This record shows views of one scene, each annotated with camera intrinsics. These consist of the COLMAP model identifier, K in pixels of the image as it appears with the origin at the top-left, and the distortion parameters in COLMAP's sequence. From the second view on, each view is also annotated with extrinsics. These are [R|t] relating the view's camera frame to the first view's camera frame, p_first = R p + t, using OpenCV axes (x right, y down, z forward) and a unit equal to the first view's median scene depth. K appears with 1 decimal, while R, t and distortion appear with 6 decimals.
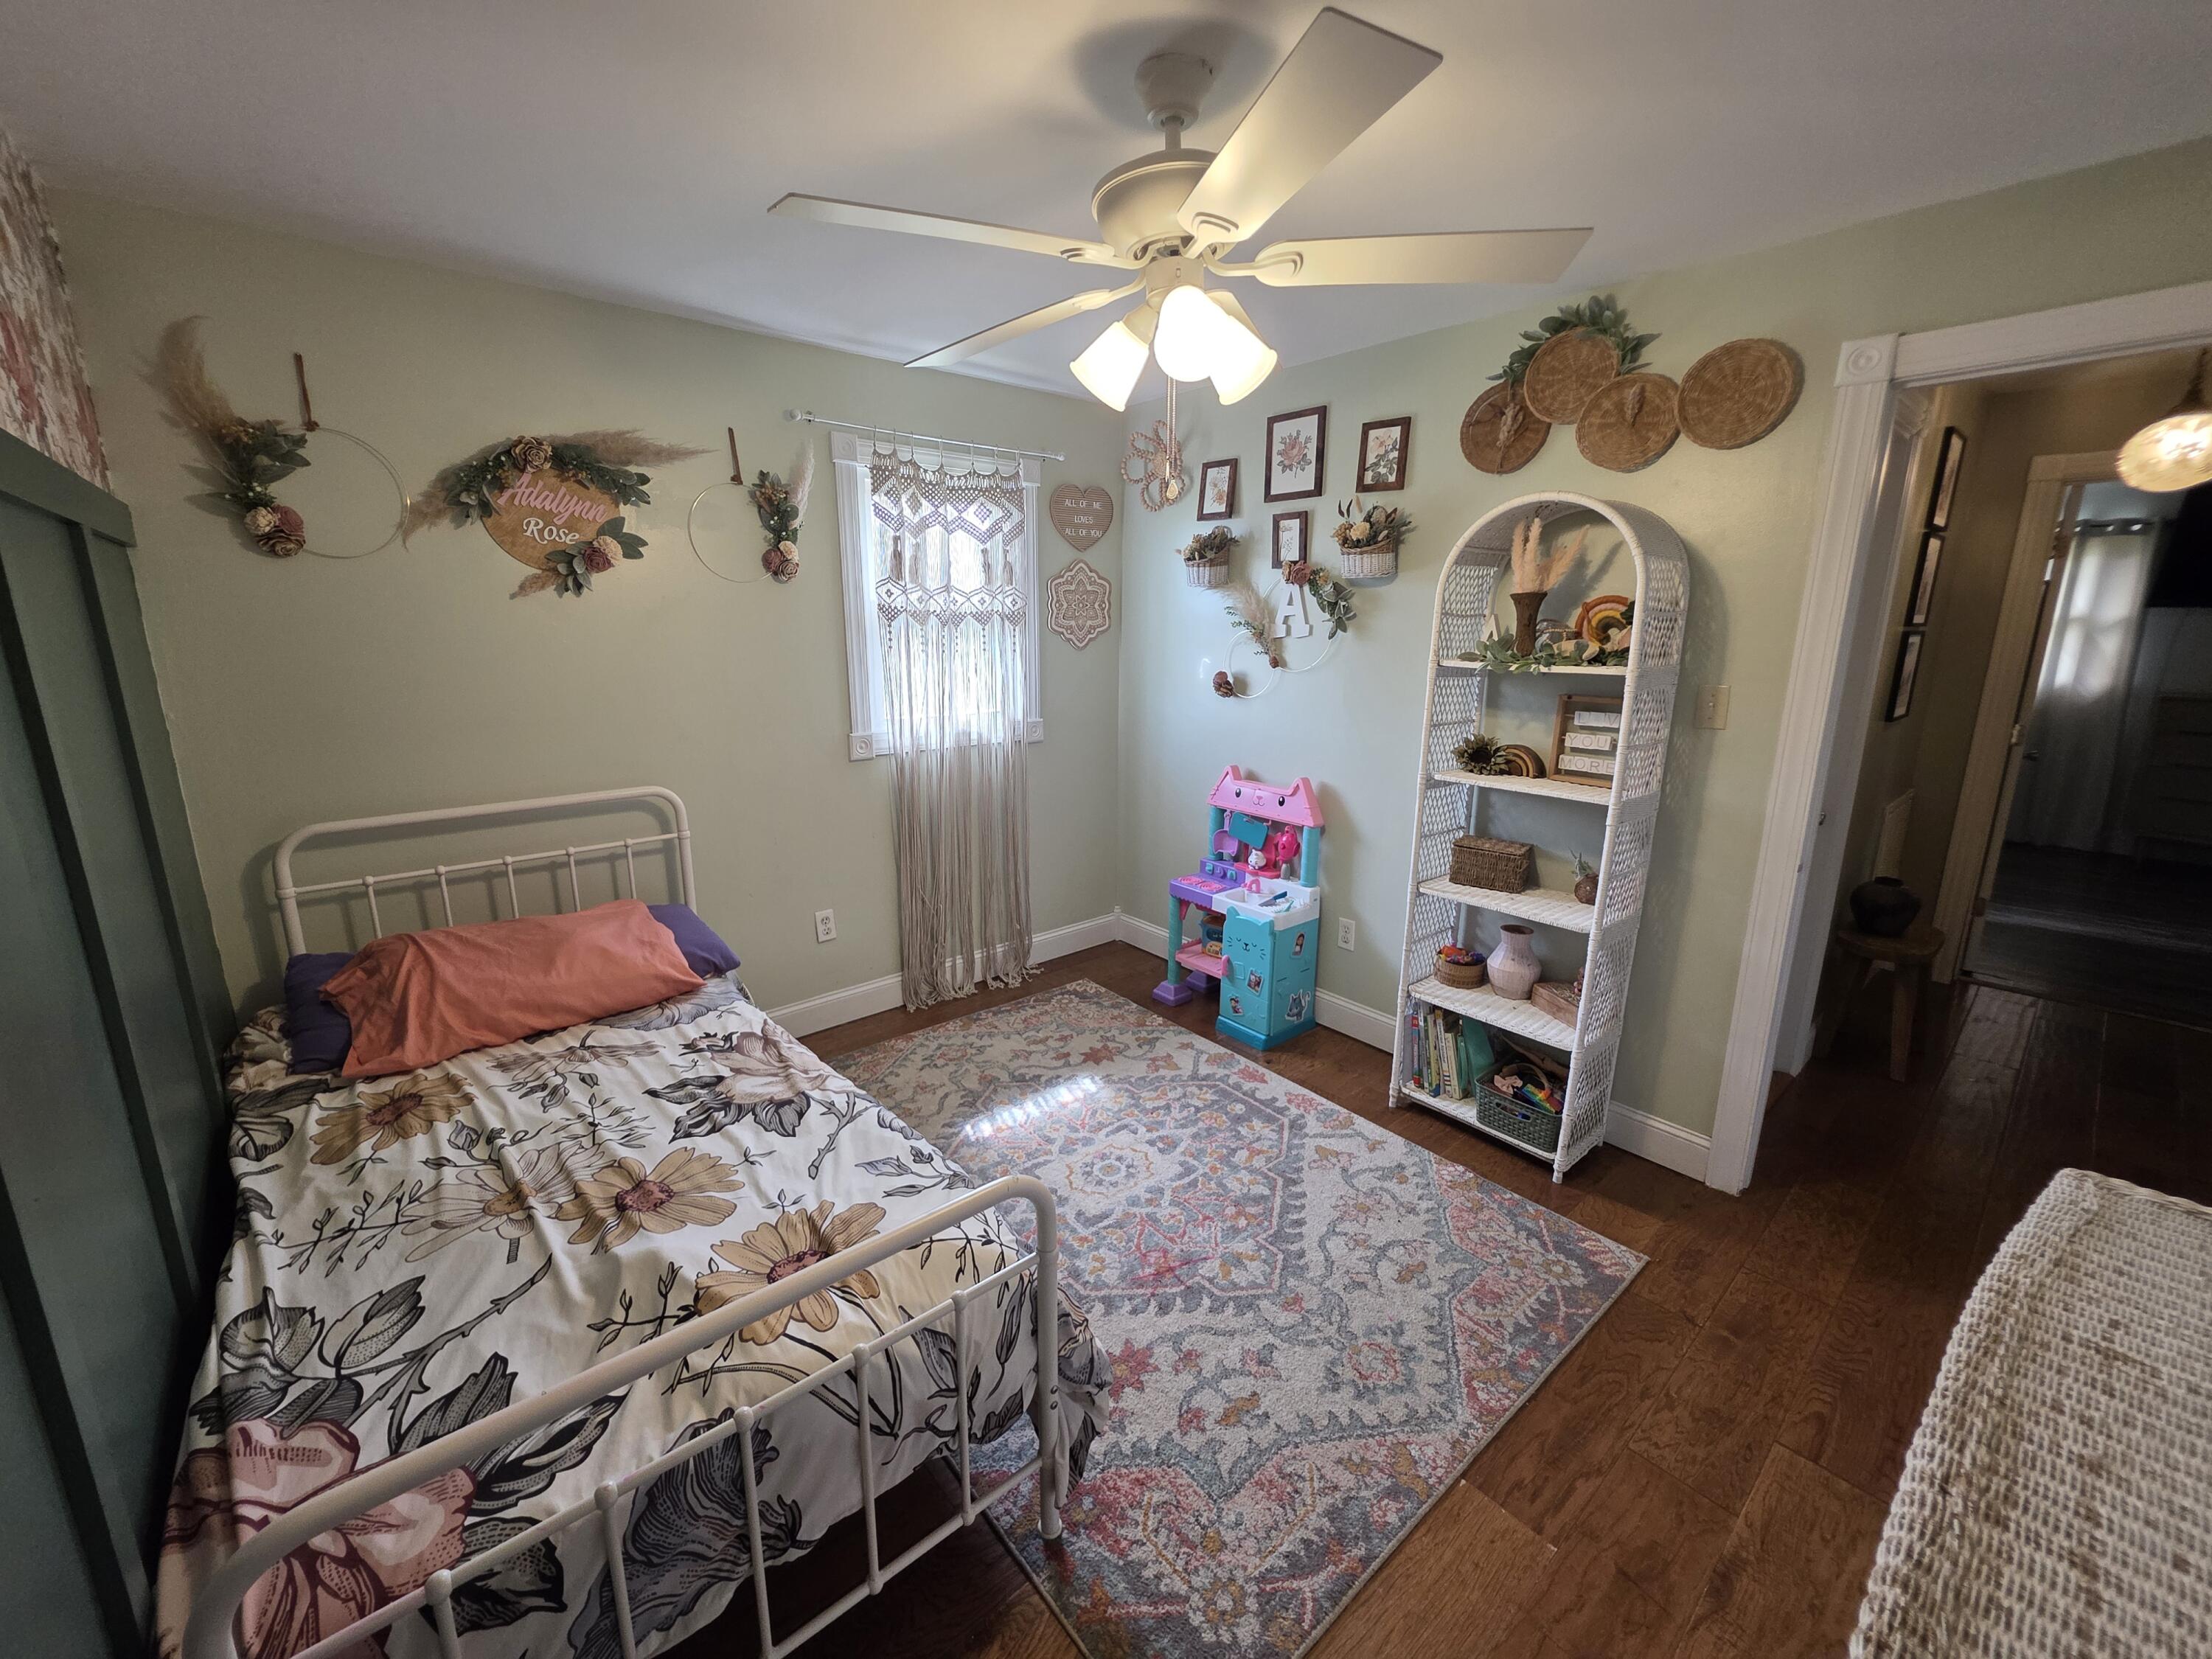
lens RADIAL K [[877.8, 0, 1094.3], [0, 877.8, 816.5], [0, 0, 1]] dist [0.000297, -0.000488]
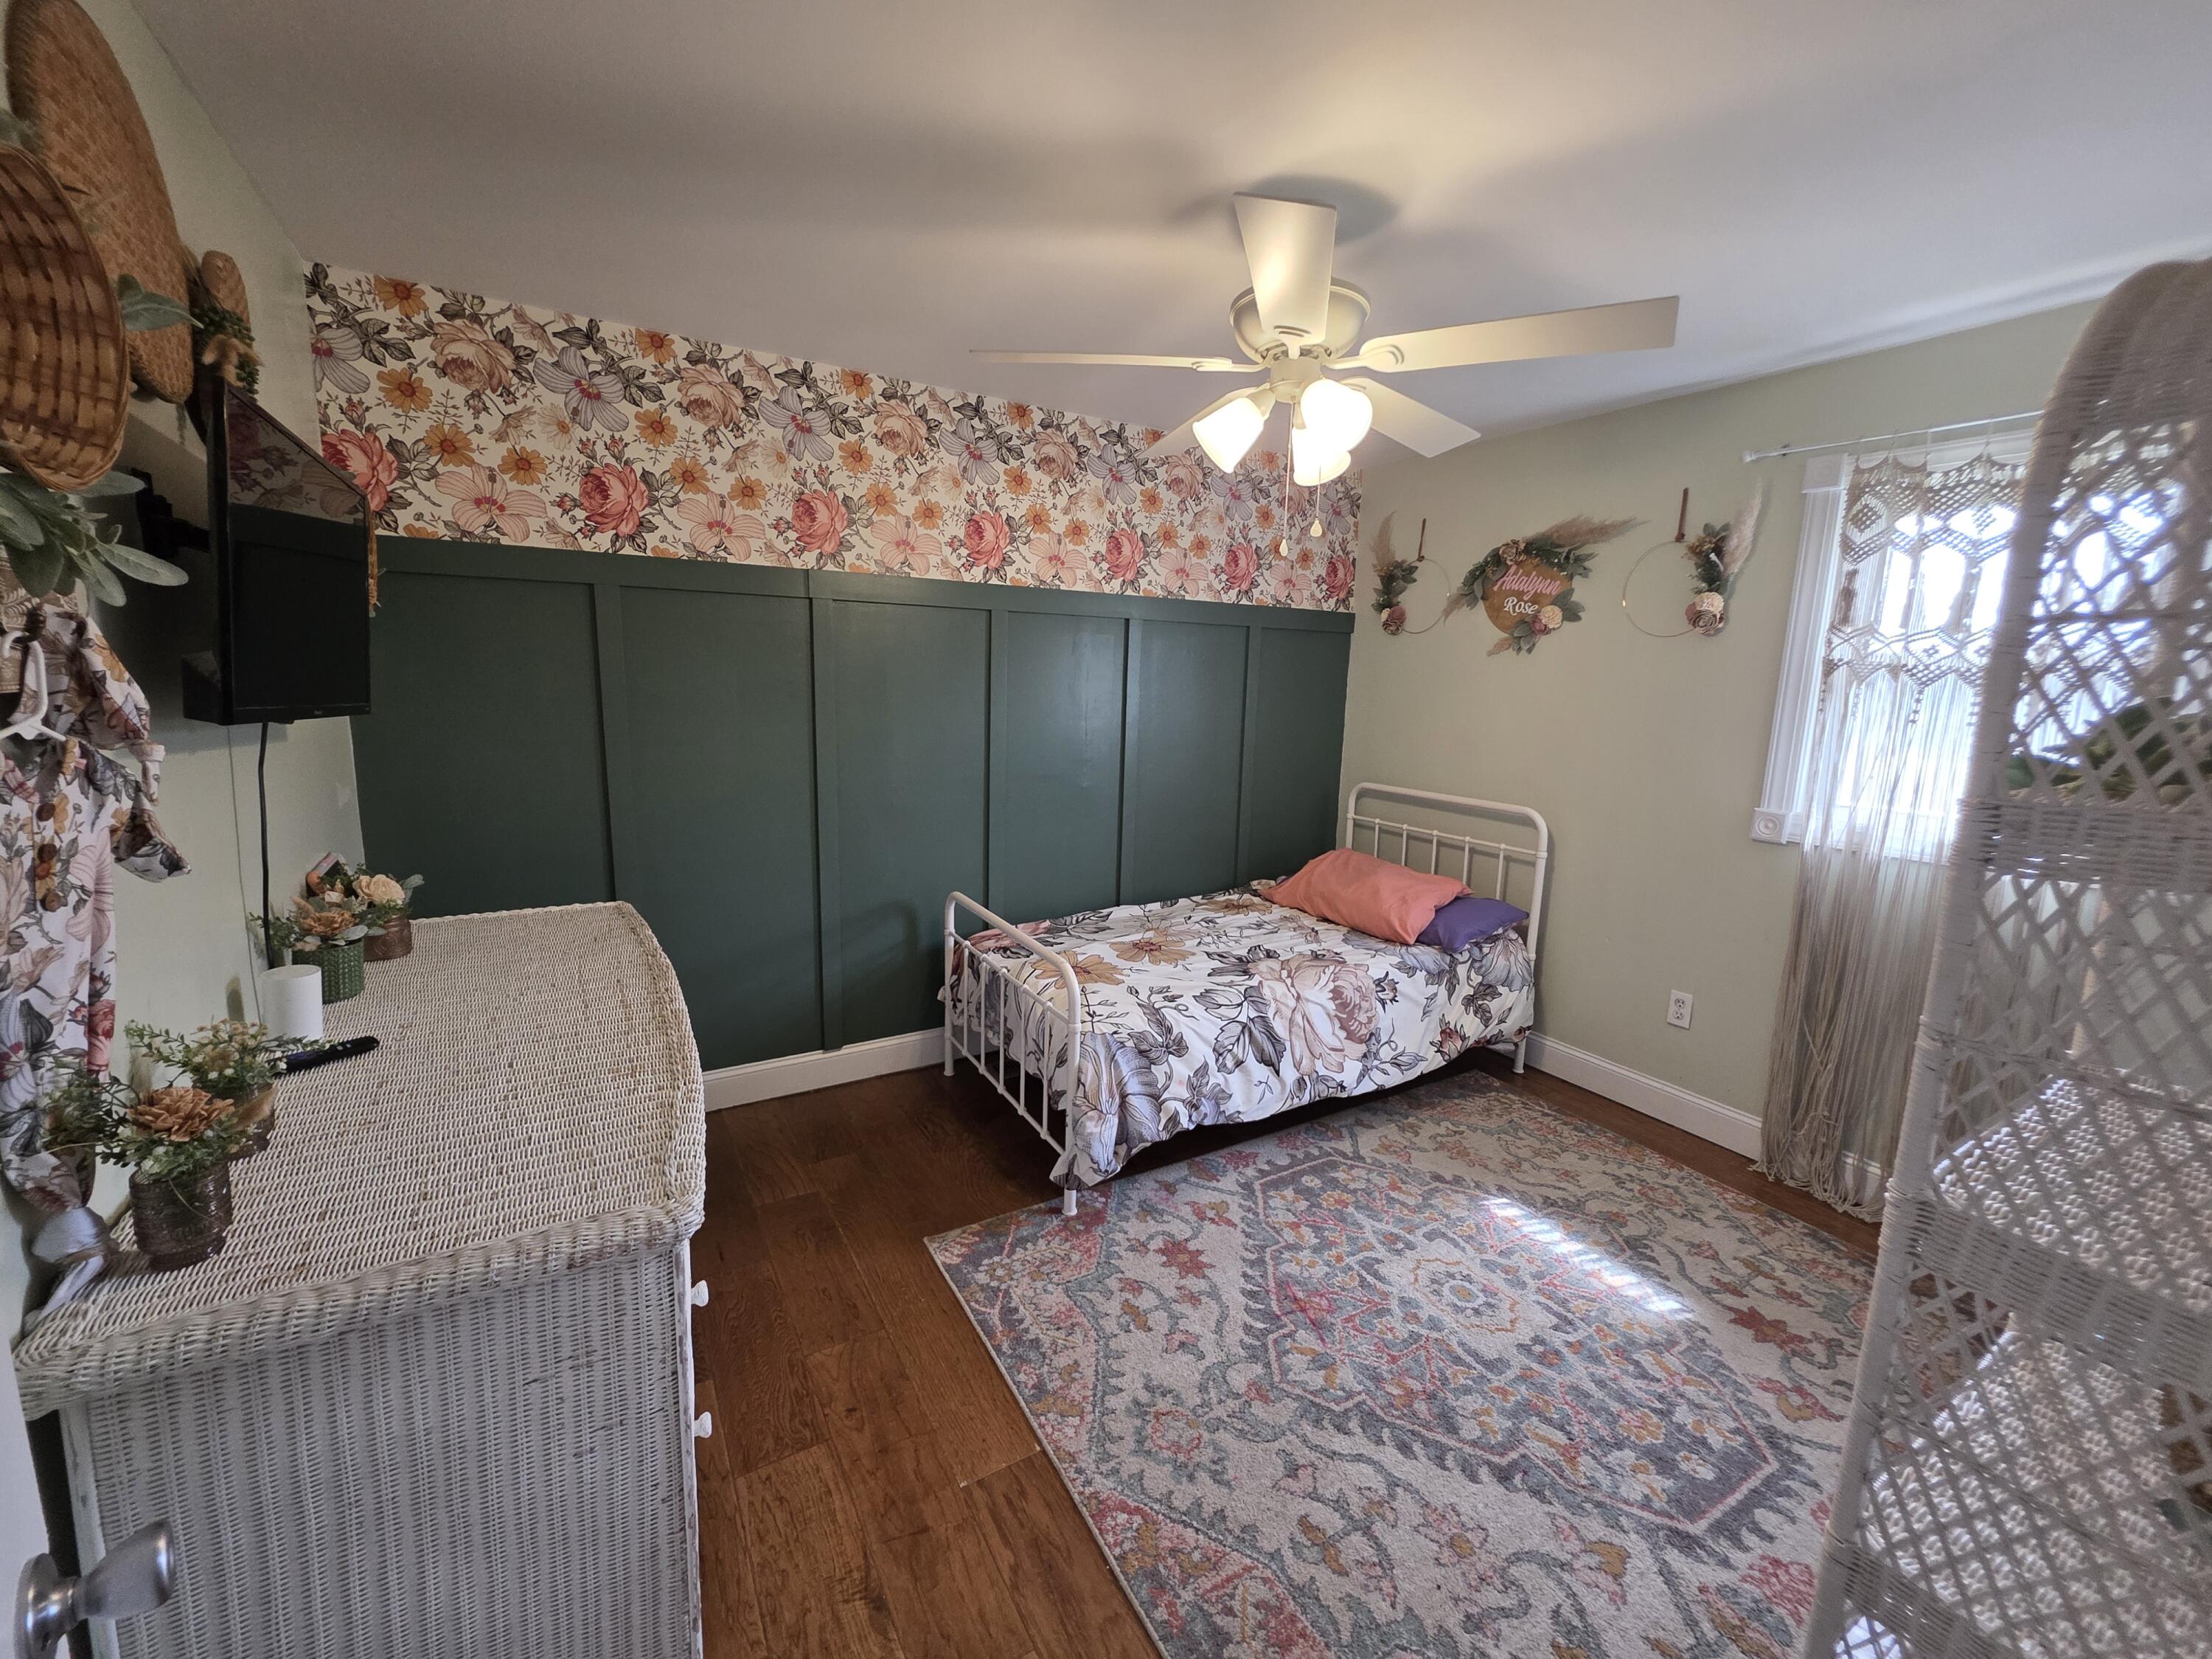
lens RADIAL K [[877.8, 0, 1094.3], [0, 877.8, 816.5], [0, 0, 1]] dist [0.000297, -0.000488]
pose [[-0.166198, 0.156378, -0.973614, 0.981856], [-0.241014, 0.950959, 0.193881, -0.143492], [0.956185, 0.266877, -0.120358, 0.732226]]
